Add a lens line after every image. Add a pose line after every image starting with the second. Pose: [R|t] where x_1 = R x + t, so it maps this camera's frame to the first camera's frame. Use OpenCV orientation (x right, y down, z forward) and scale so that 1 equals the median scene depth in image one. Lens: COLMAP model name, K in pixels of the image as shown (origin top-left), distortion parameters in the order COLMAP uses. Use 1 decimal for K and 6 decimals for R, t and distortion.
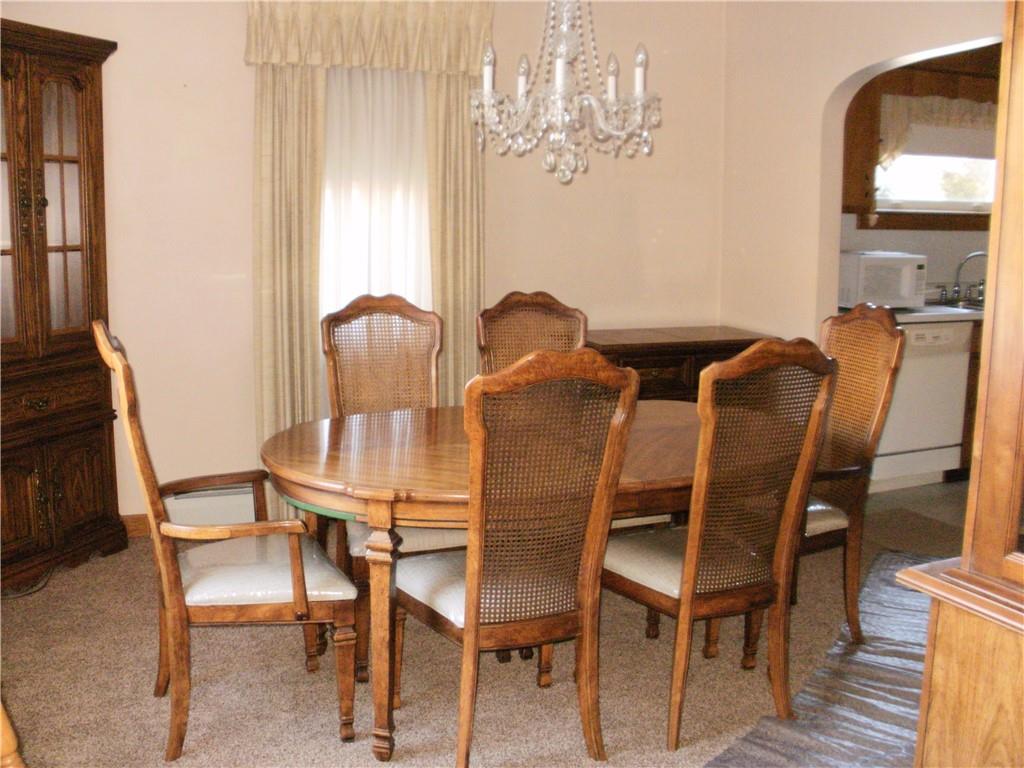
lens RADIAL K [[1049.3, 0, 512.0], [0, 1049.3, 384.0], [0, 0, 1]] dist [-0.129189, 0.005074]
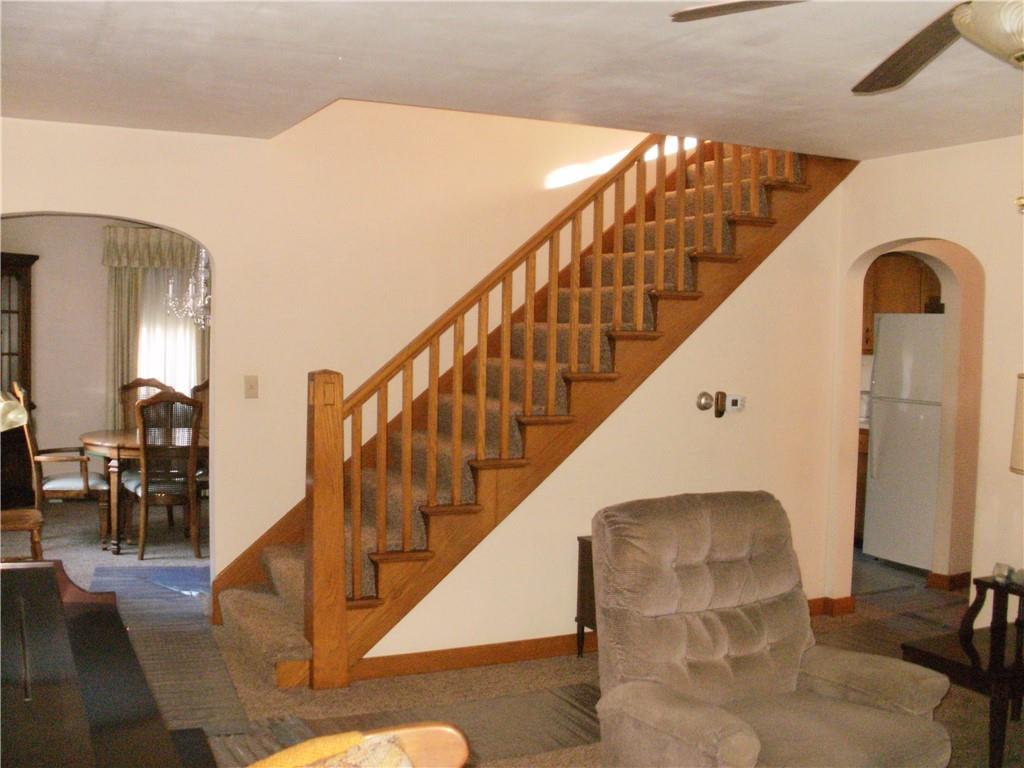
lens RADIAL K [[1049.3, 0, 512.0], [0, 1049.3, 384.0], [0, 0, 1]] dist [-0.129189, 0.005074]
pose [[0.999419, 0.011375, 0.032139, 0.512231], [-0.008130, 0.995018, -0.099364, 0.122725], [-0.033109, 0.099045, 0.994532, -1.073890]]
